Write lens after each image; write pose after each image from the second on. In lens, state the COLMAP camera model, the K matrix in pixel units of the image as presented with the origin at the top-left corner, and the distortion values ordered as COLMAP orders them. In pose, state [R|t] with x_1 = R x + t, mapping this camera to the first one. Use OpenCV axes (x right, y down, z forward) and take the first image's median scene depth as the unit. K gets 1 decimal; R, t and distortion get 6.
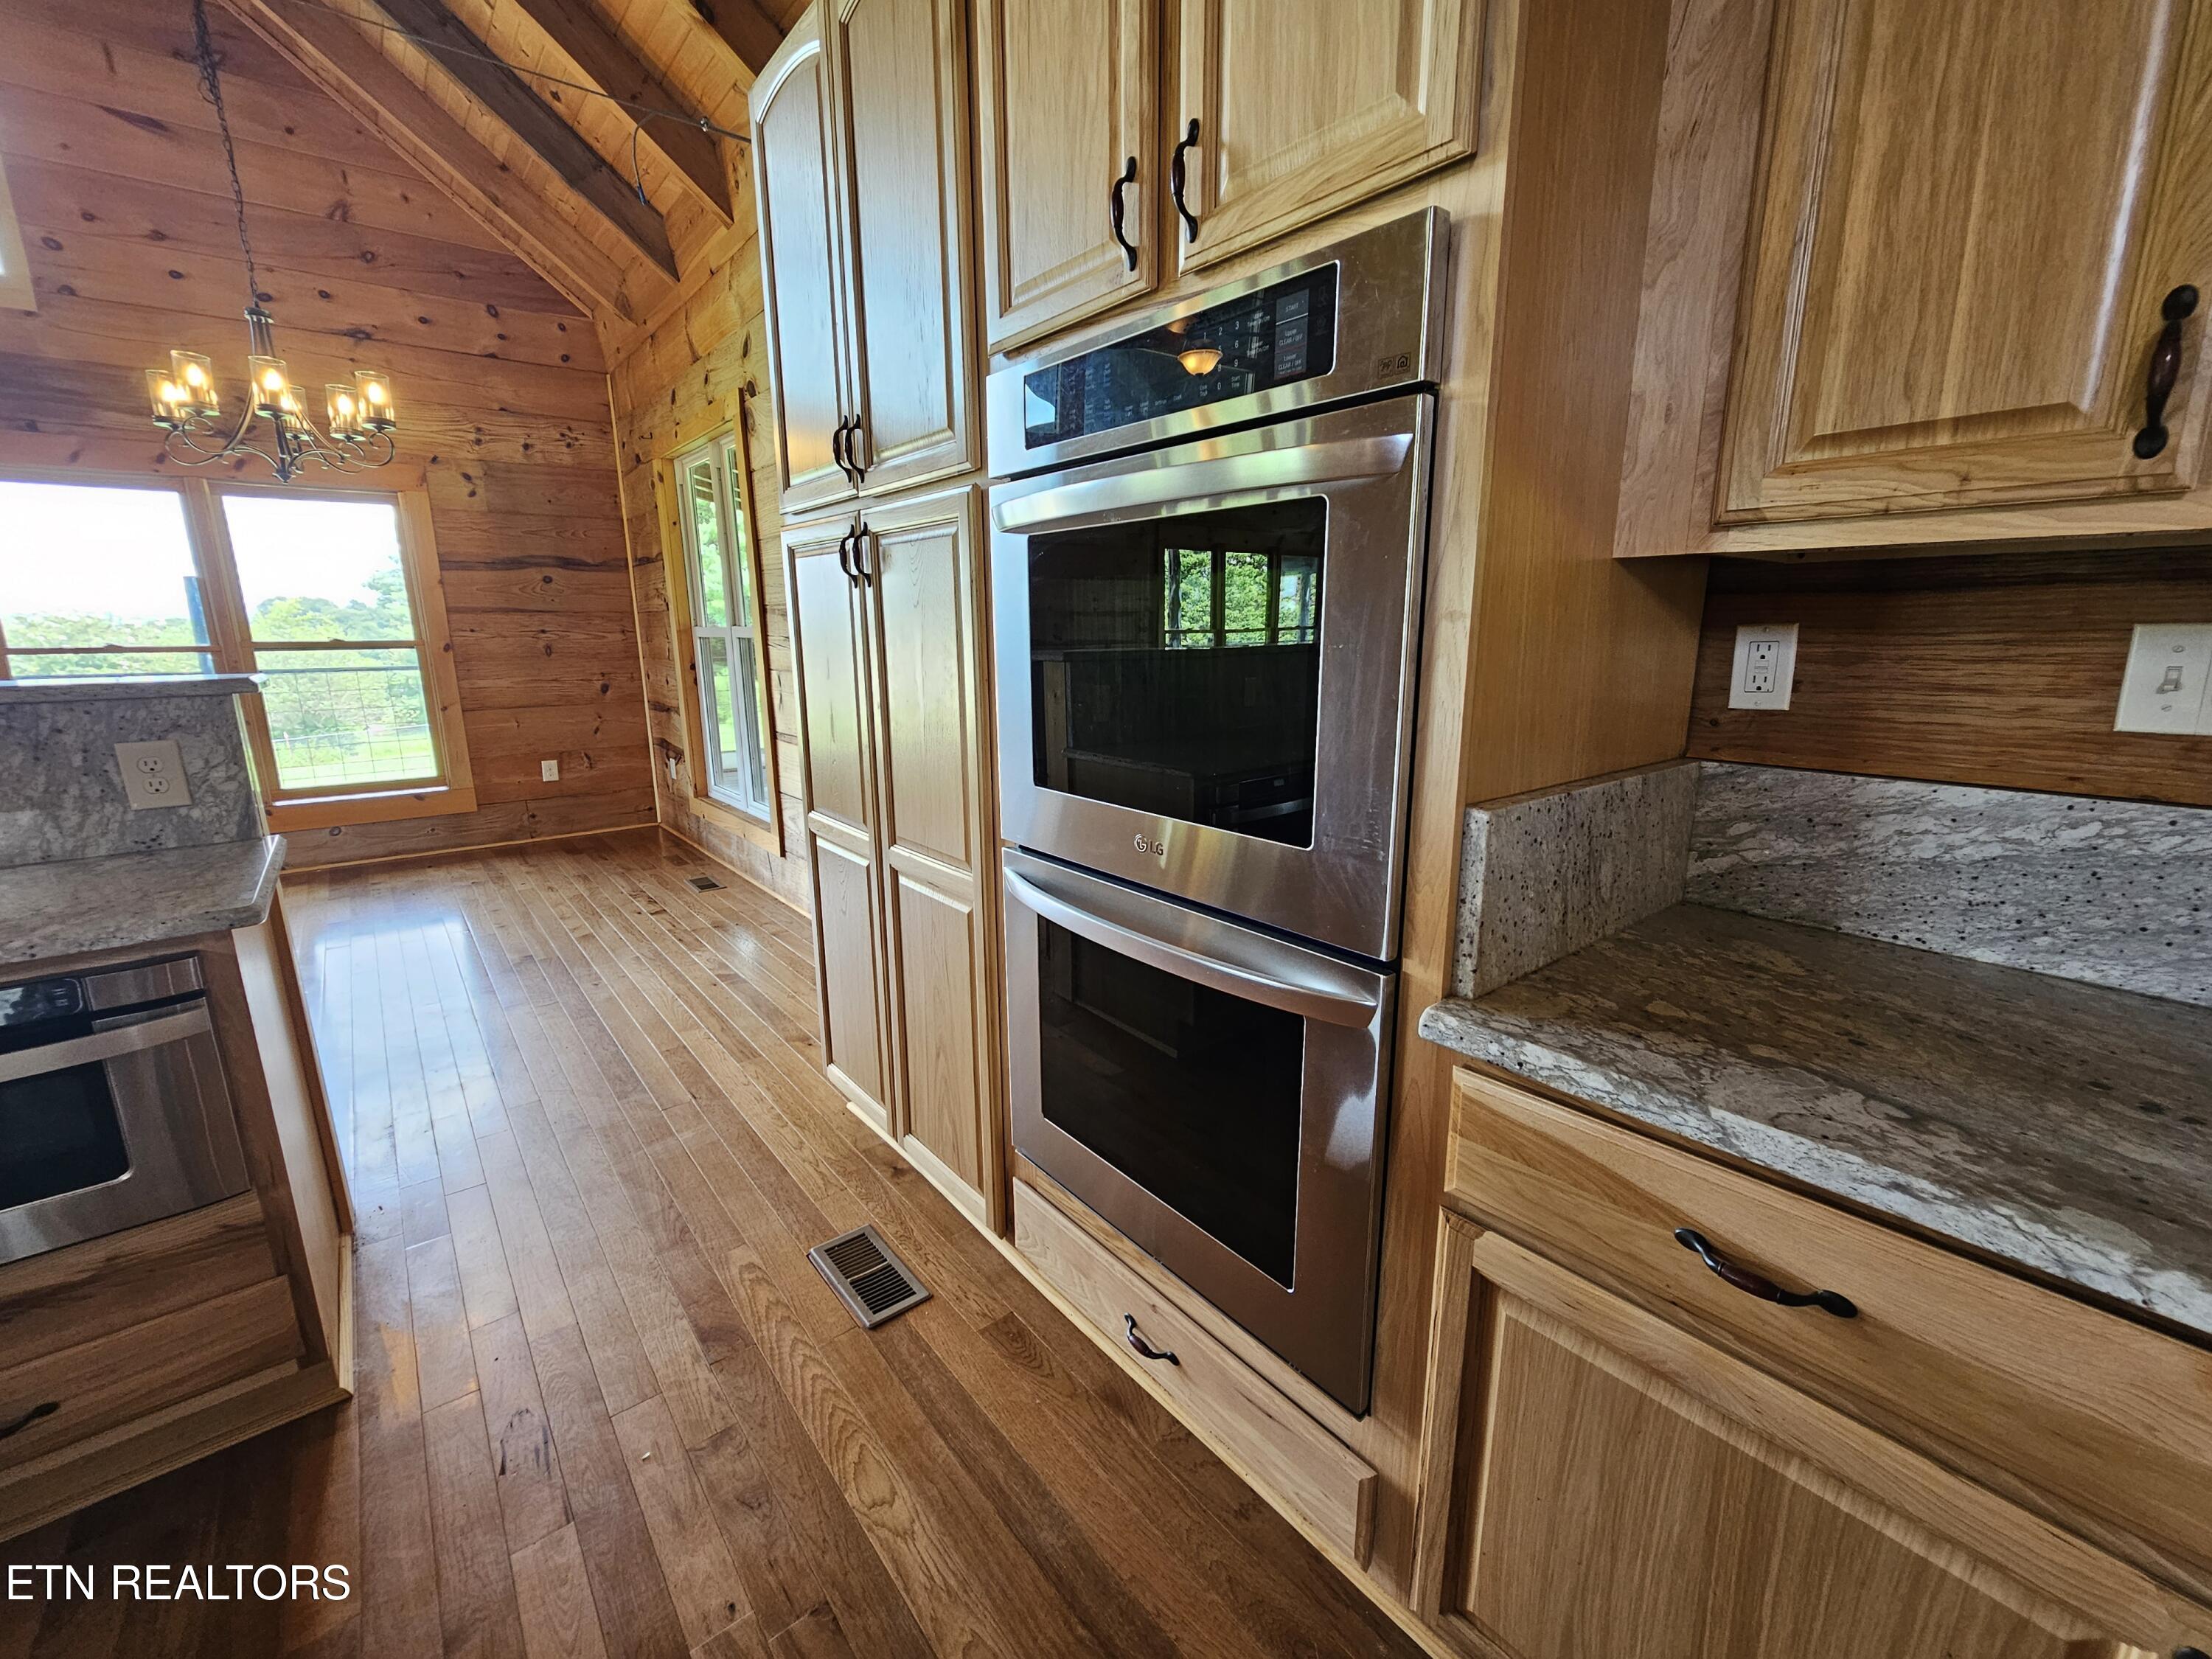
lens RADIAL K [[907.3, 0, 1099.0], [0, 907.3, 826.9], [0, 0, 1]] dist [-0.002843, 0.001549]
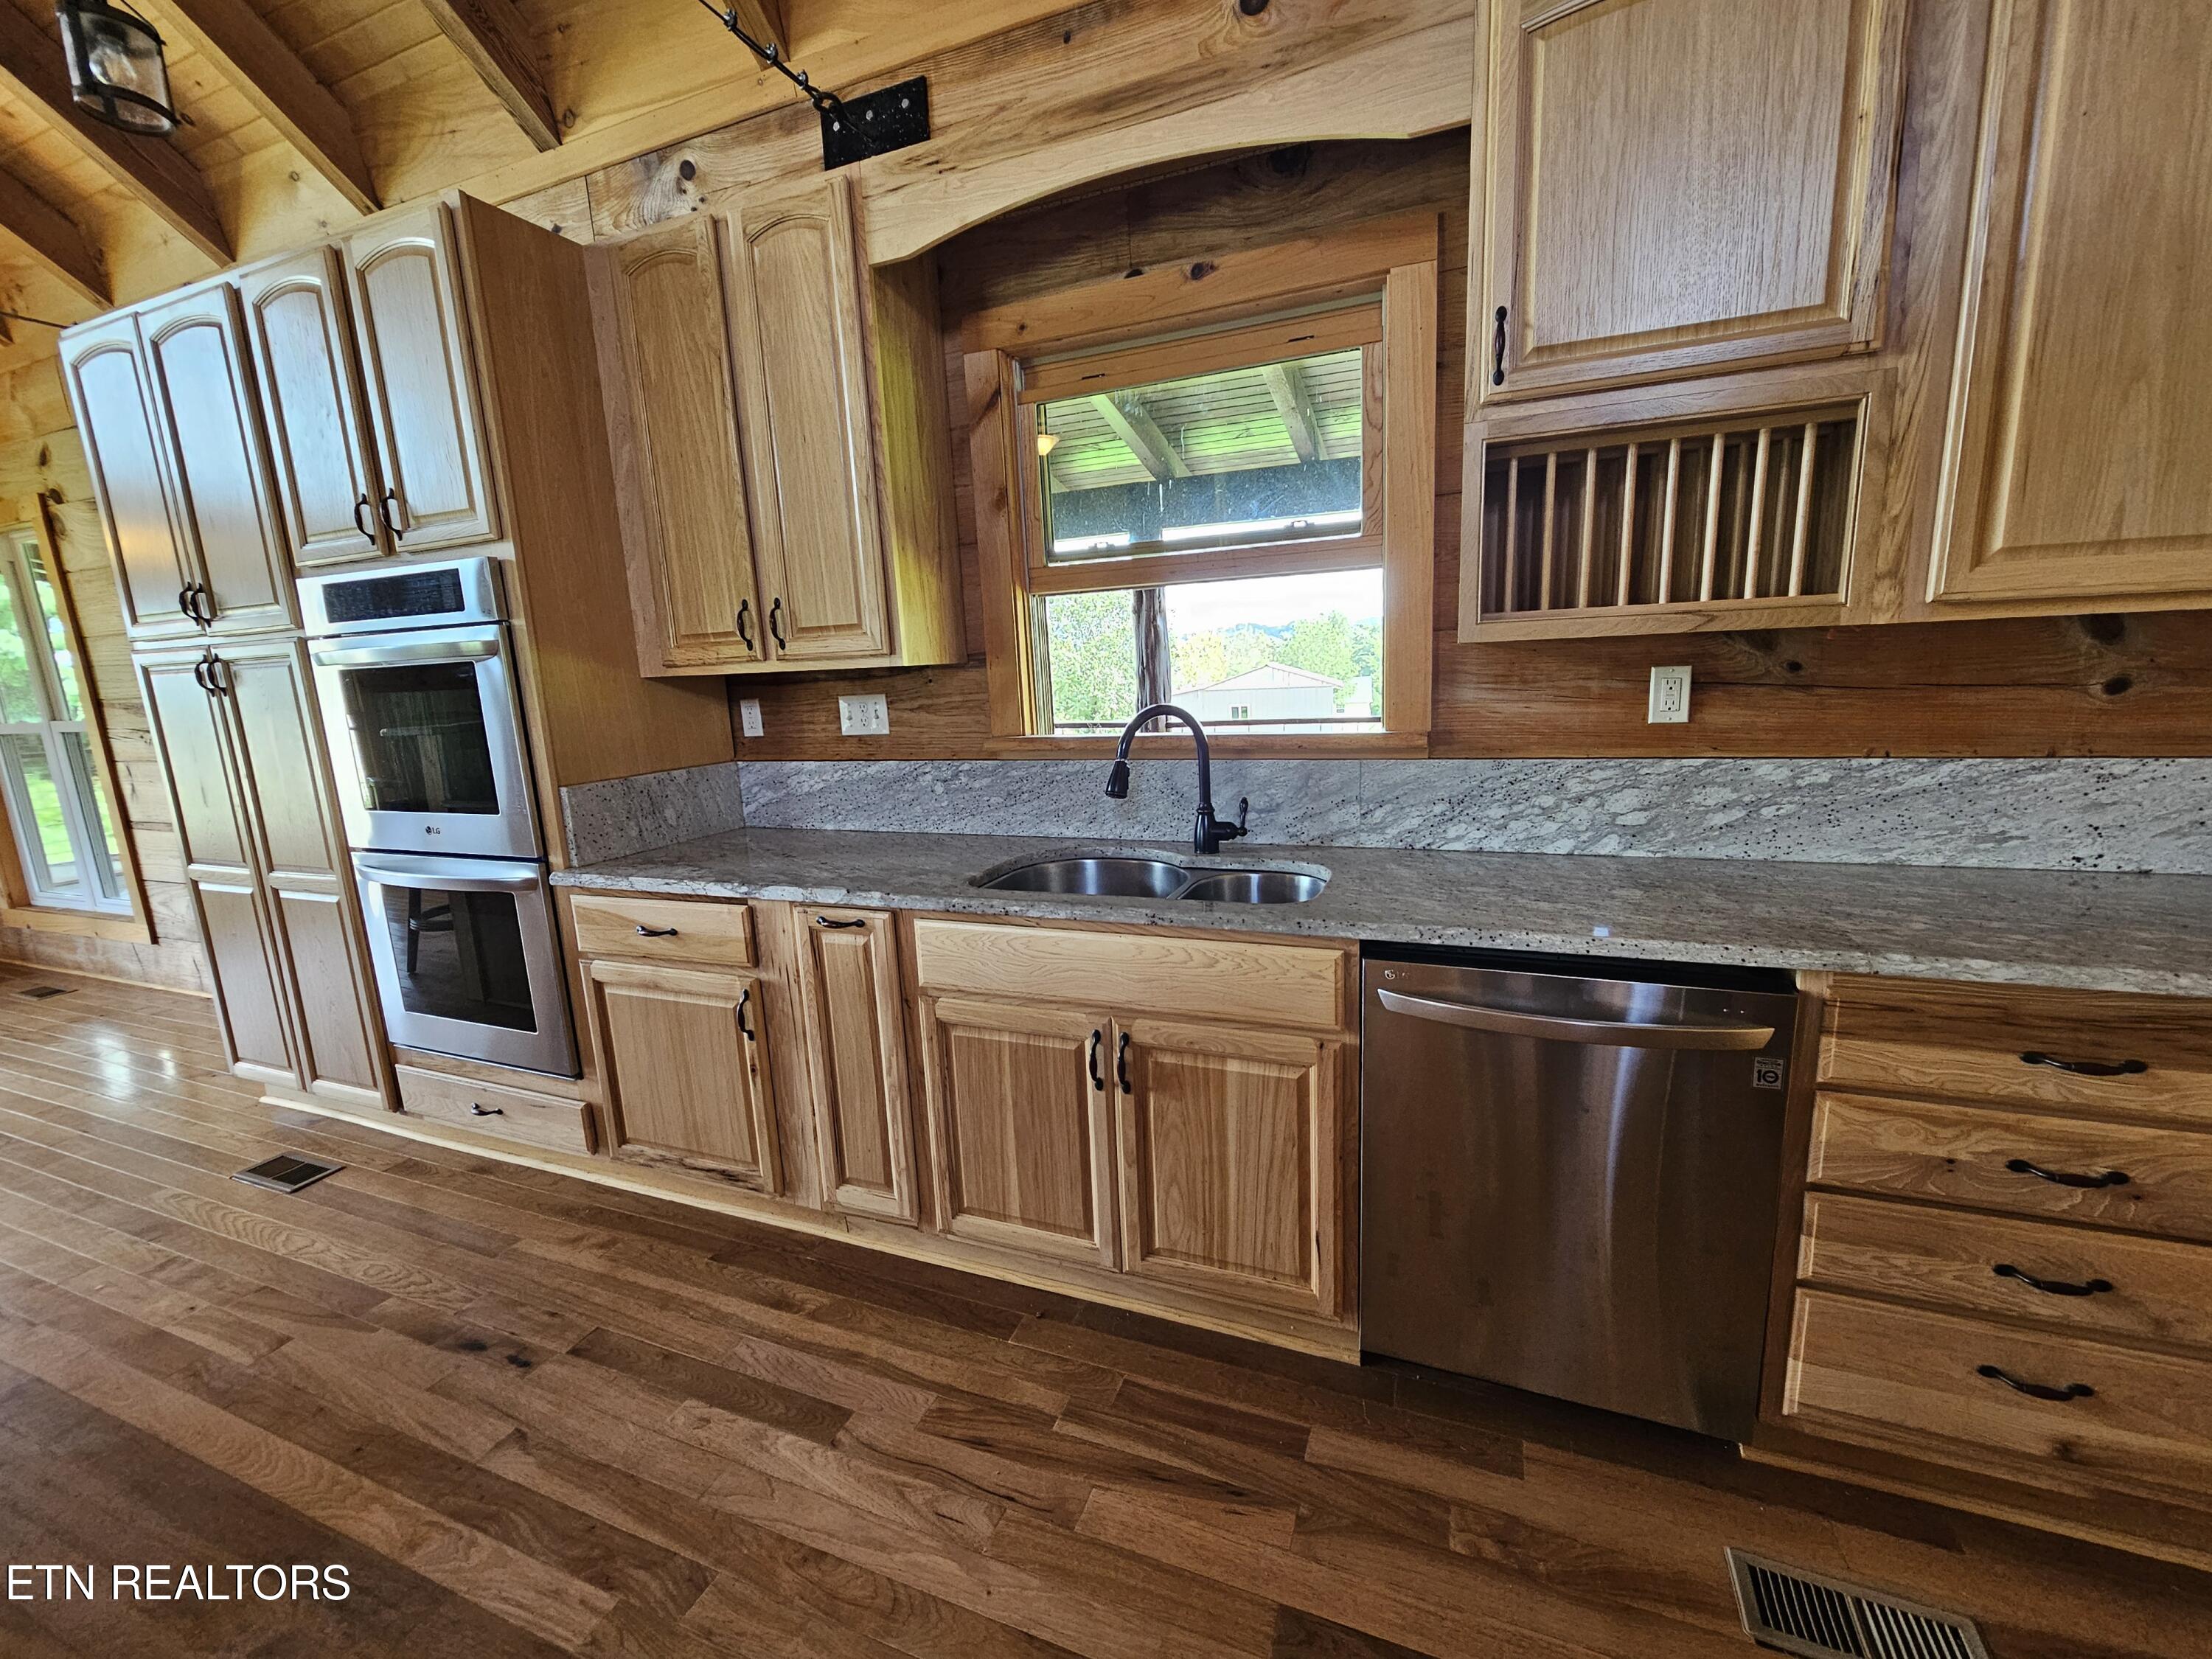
lens RADIAL K [[907.3, 0, 1099.7], [0, 907.3, 826.7], [0, 0, 1]] dist [-0.002843, 0.001549]
pose [[0.873687, -0.120806, 0.471250, 0.276218], [0.144704, 0.989367, -0.014653, 0.176468], [-0.464469, 0.080994, 0.881878, -0.967491]]
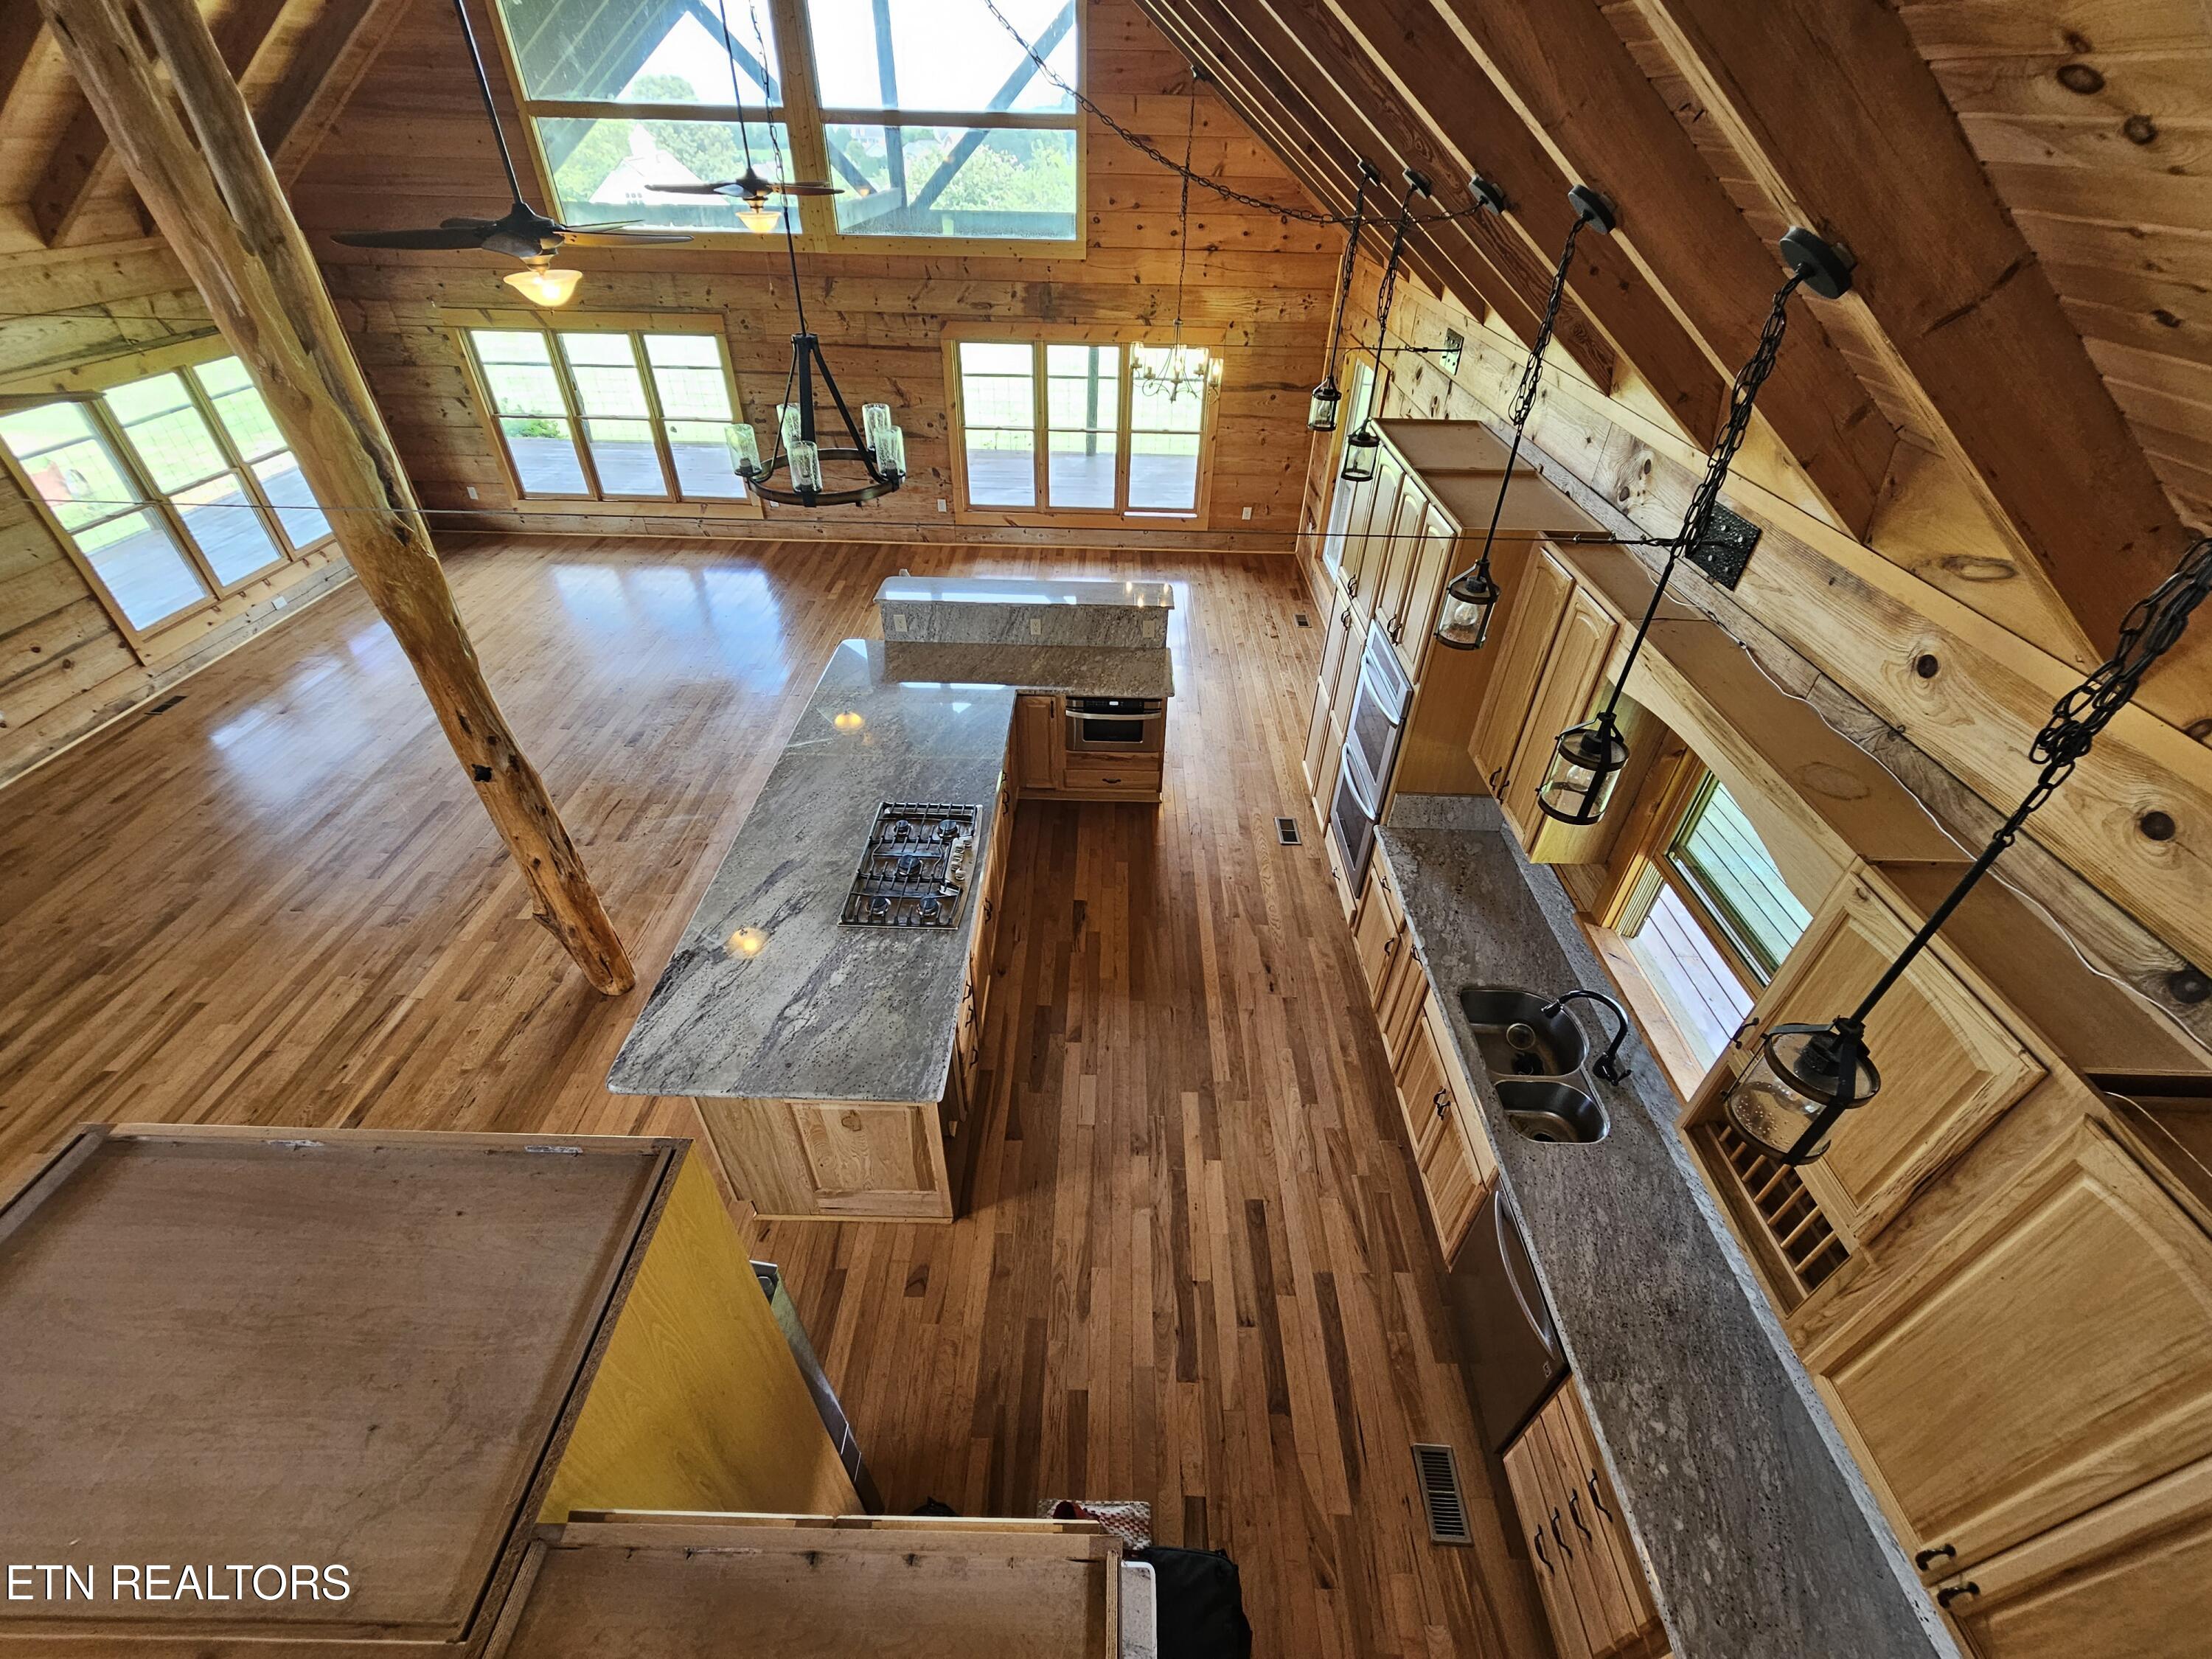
lens RADIAL K [[907.3, 0, 1099.4], [0, 907.3, 827.2], [0, 0, 1]] dist [-0.002843, 0.001549]
pose [[0.764569, 0.412437, -0.495309, 0.906441], [-0.160584, 0.866125, 0.473329, -1.030506], [0.624217, -0.282354, 0.728443, -1.941165]]
